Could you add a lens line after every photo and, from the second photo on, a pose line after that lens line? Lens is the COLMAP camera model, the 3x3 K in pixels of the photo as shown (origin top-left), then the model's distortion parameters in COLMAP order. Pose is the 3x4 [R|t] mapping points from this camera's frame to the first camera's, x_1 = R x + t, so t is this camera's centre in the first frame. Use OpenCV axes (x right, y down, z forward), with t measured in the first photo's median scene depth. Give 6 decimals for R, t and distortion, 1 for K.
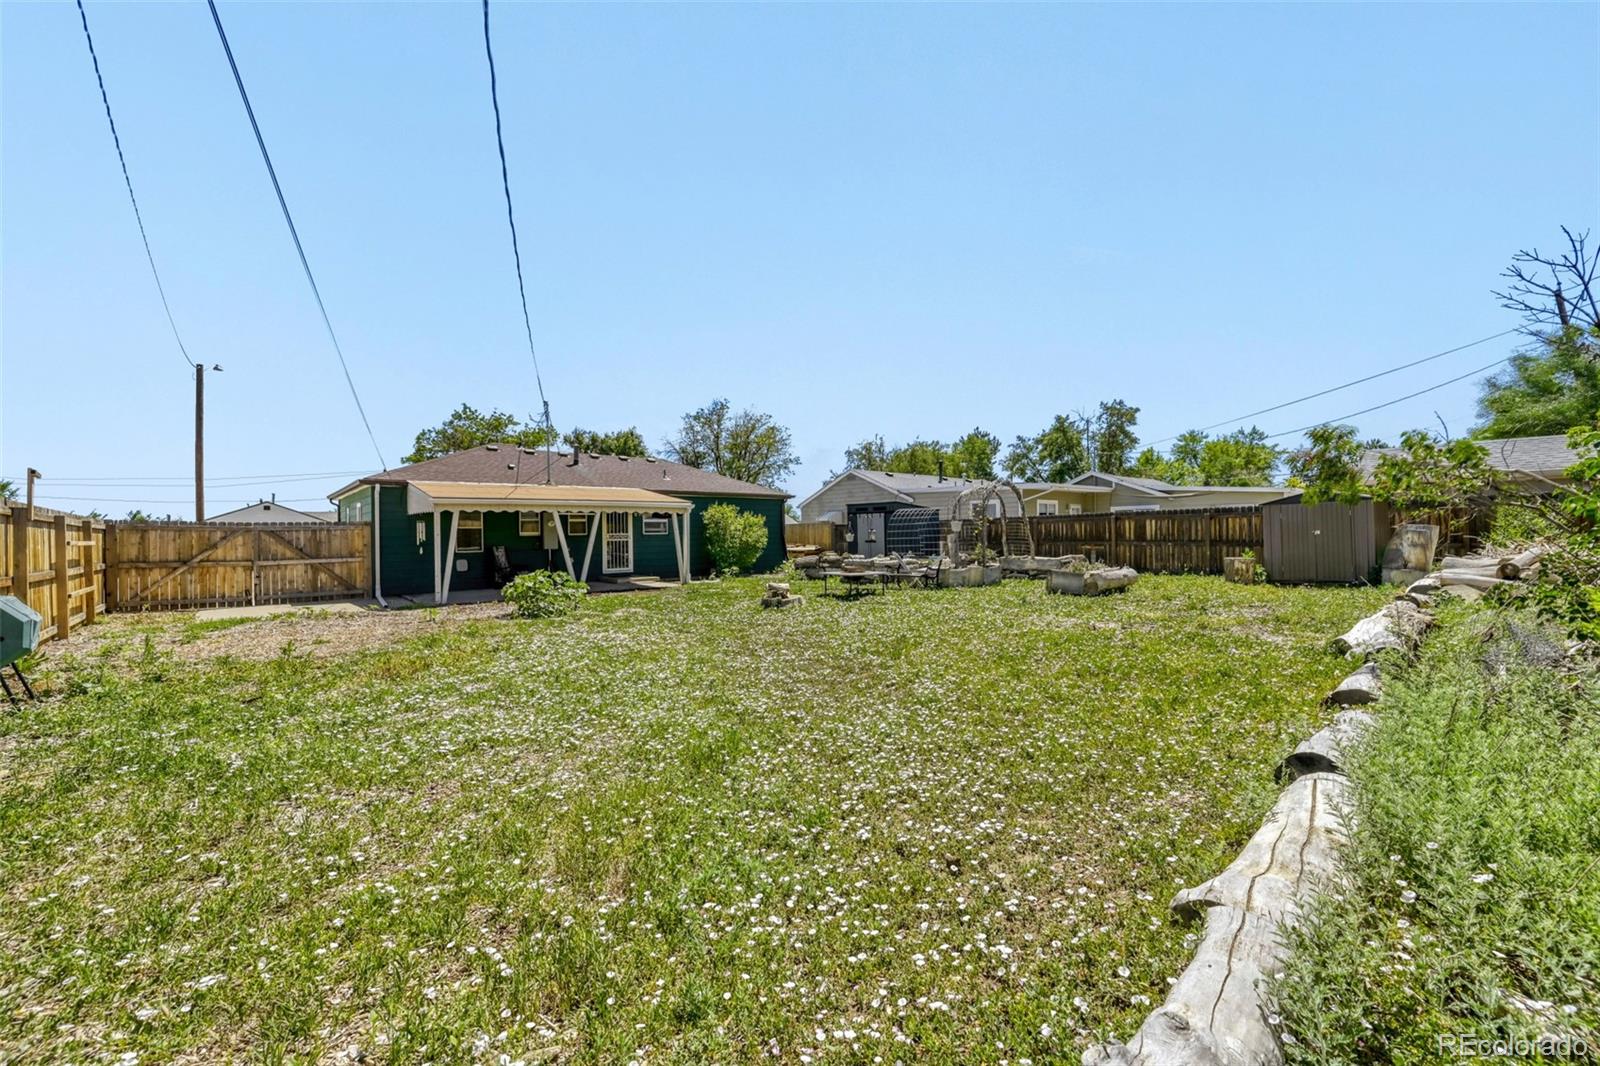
lens RADIAL K [[642.2, 0, 807.9], [0, 642.2, 527.8], [0, 0, 1]] dist [-0.000705, 0.000001]
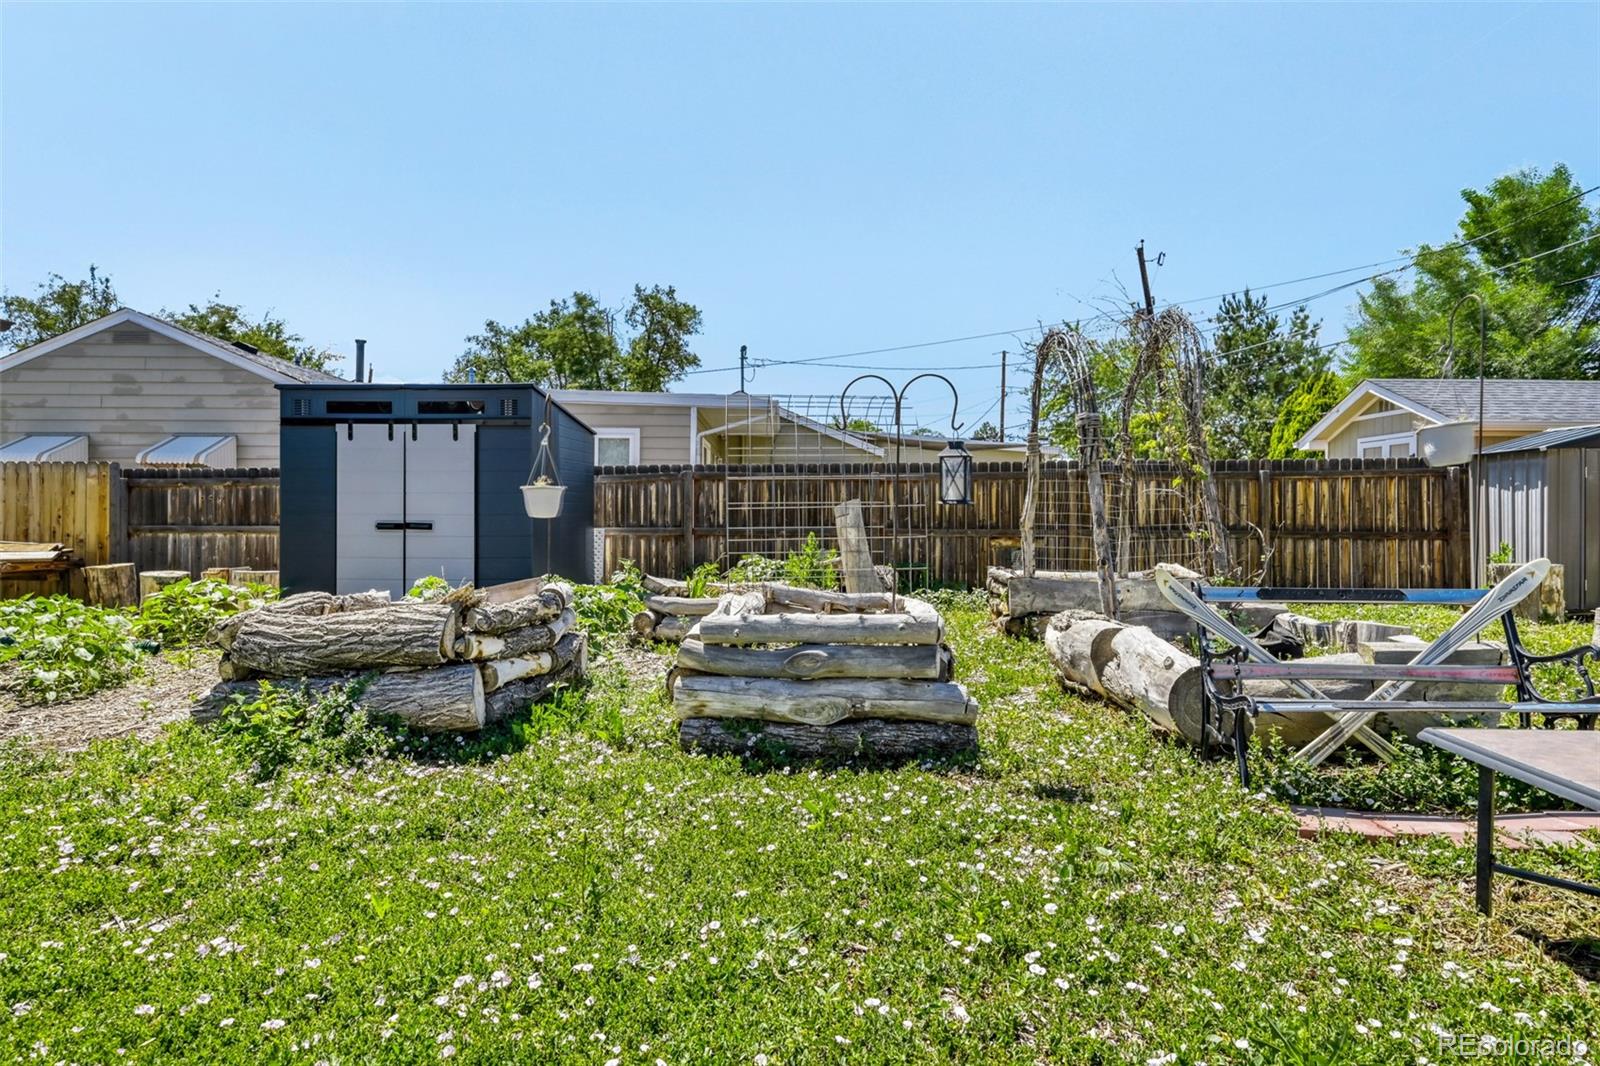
lens RADIAL K [[909.0, 0, 793.2], [0, 909.0, 525.7], [0, 0, 1]] dist [-0.001409, -0.000037]
pose [[0.644027, 0.010525, 0.764930, -0.102446], [-0.015306, 0.999882, -0.000870, 0.020587], [-0.764850, -0.011148, 0.644113, 0.701345]]
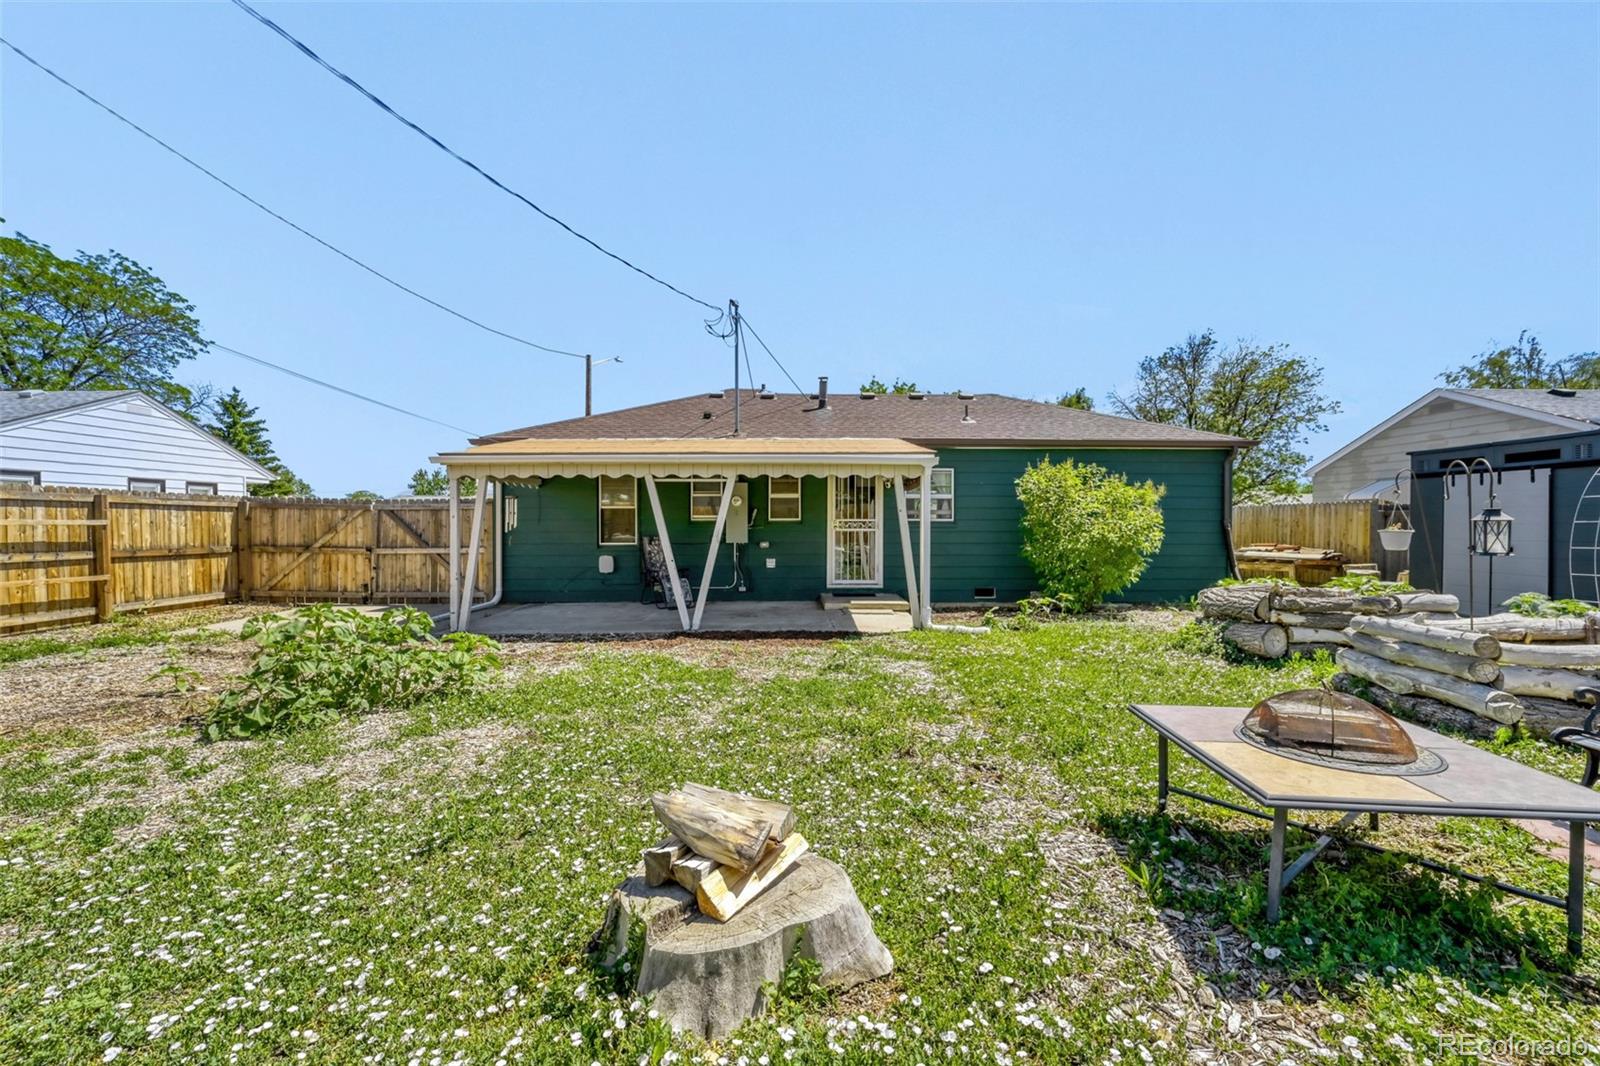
lens RADIAL K [[666.9, 0, 804.8], [0, 666.9, 528.6], [0, 0, 1]] dist [-0.001039, 0.000004]
pose [[0.757704, 0.020538, -0.652275, 0.054816], [-0.006287, 0.999688, 0.024173, 0.003032], [0.652568, -0.014215, 0.757597, 0.513440]]
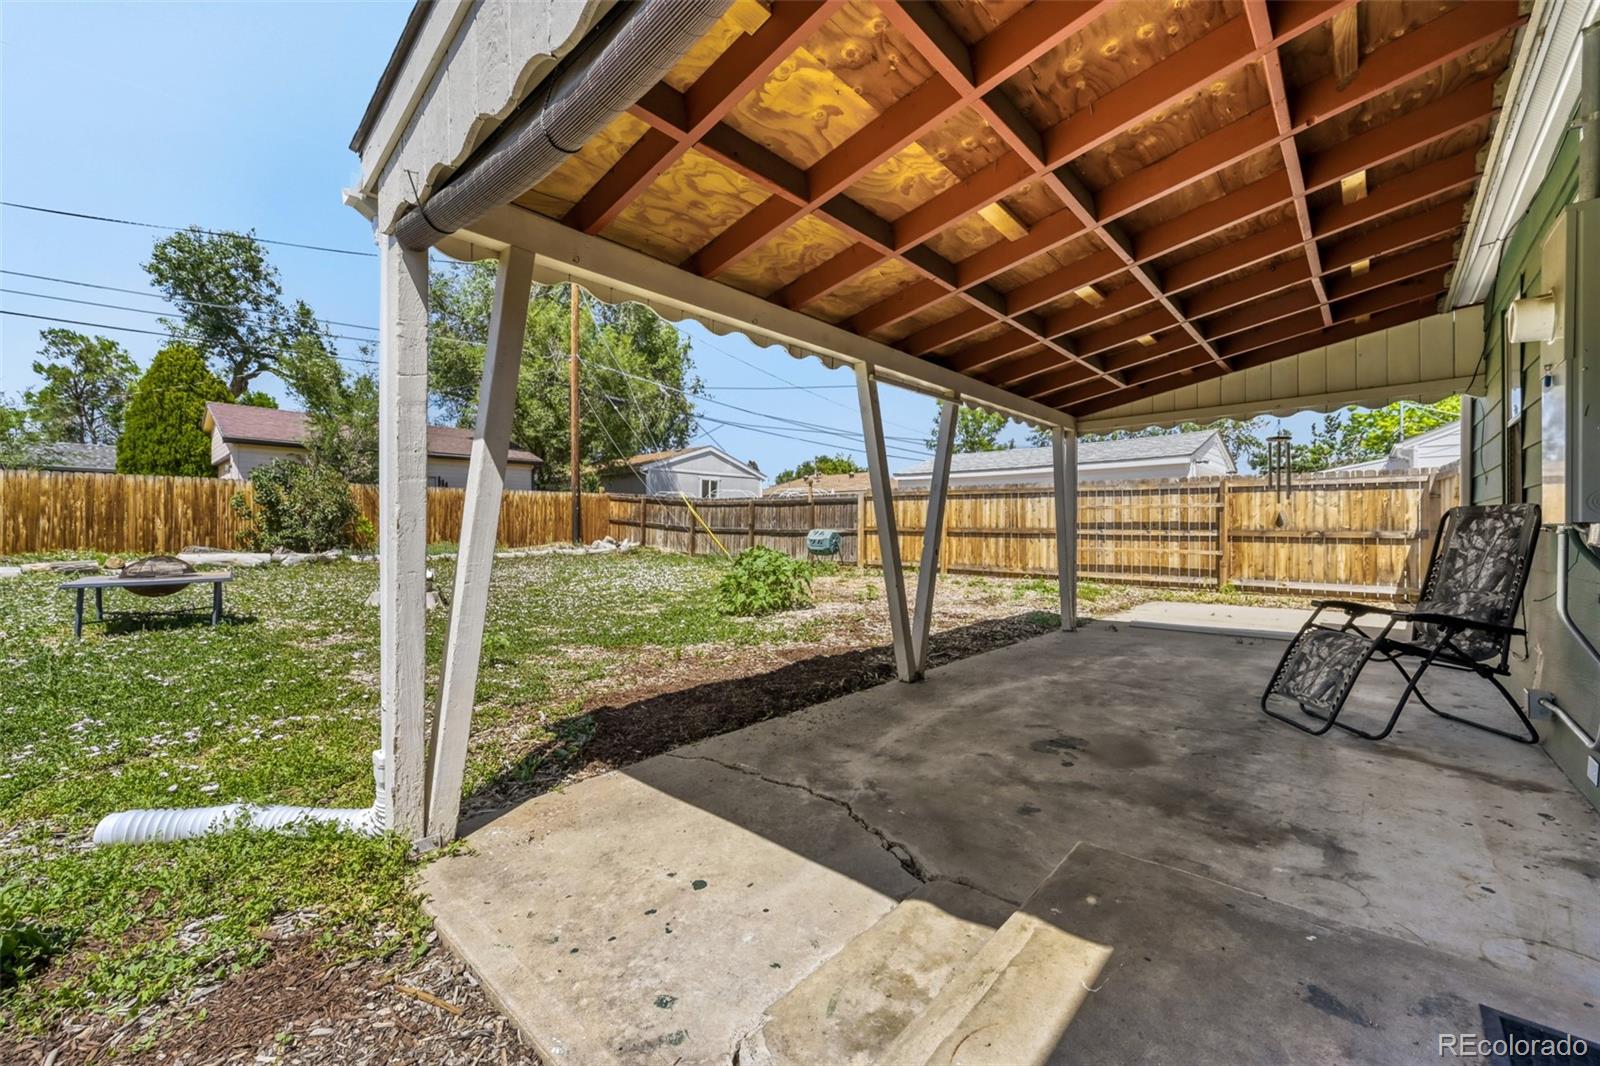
lens RADIAL K [[642.2, 0, 807.9], [0, 642.2, 527.8], [0, 0, 1]] dist [-0.000705, 0.000001]
pose [[-0.988989, 0.013111, -0.147404, -0.213183], [0.014178, 0.999880, -0.006193, 0.029342], [0.147305, -0.008215, -0.989057, 0.999671]]
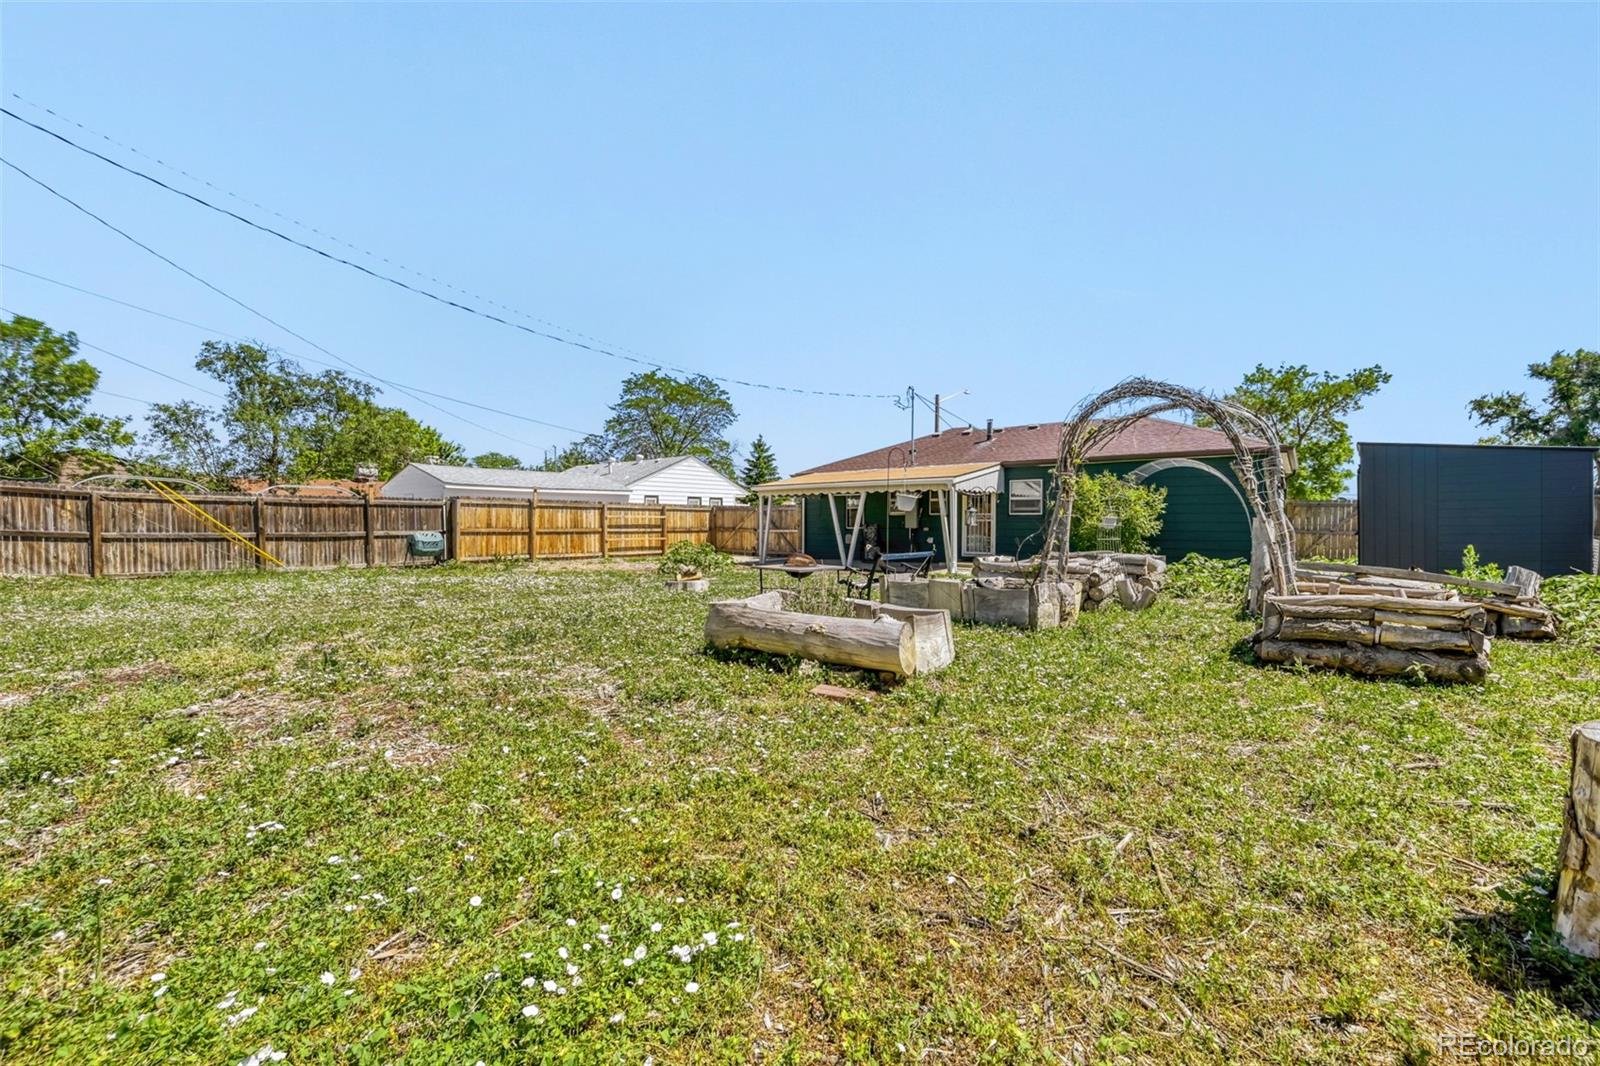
lens RADIAL K [[642.2, 0, 807.9], [0, 642.2, 527.8], [0, 0, 1]] dist [-0.000705, 0.000001]
pose [[0.174774, 0.027016, -0.984238, 0.544512], [0.007629, 0.999556, 0.028791, 0.001248], [0.984579, -0.012541, 0.174491, 0.596775]]
